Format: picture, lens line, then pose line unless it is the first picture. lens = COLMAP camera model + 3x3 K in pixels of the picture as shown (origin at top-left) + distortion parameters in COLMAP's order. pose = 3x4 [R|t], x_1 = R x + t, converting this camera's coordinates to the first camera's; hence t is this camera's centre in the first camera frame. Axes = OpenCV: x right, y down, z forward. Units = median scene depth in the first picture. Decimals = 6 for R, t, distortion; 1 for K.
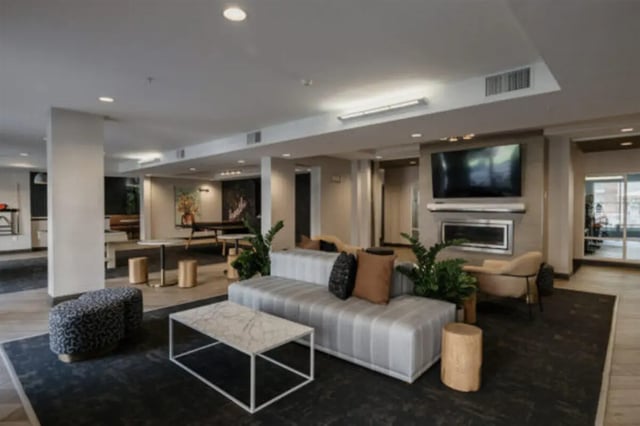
lens RADIAL K [[344.7, 0, 320.3], [0, 344.7, 210.5], [0, 0, 1]] dist [-0.003767, -0.001533]
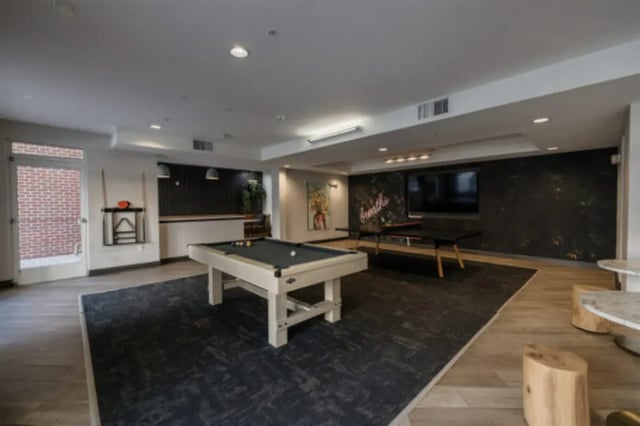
lens RADIAL K [[271.1, 0, 320.2], [0, 271.1, 212.7], [0, 0, 1]] dist [0.001303, 0.000095]
pose [[0.996409, -0.001189, -0.084663, -0.328308], [0.002550, 0.999869, 0.015978, -0.001884], [0.084633, -0.016137, 0.996282, 0.327976]]
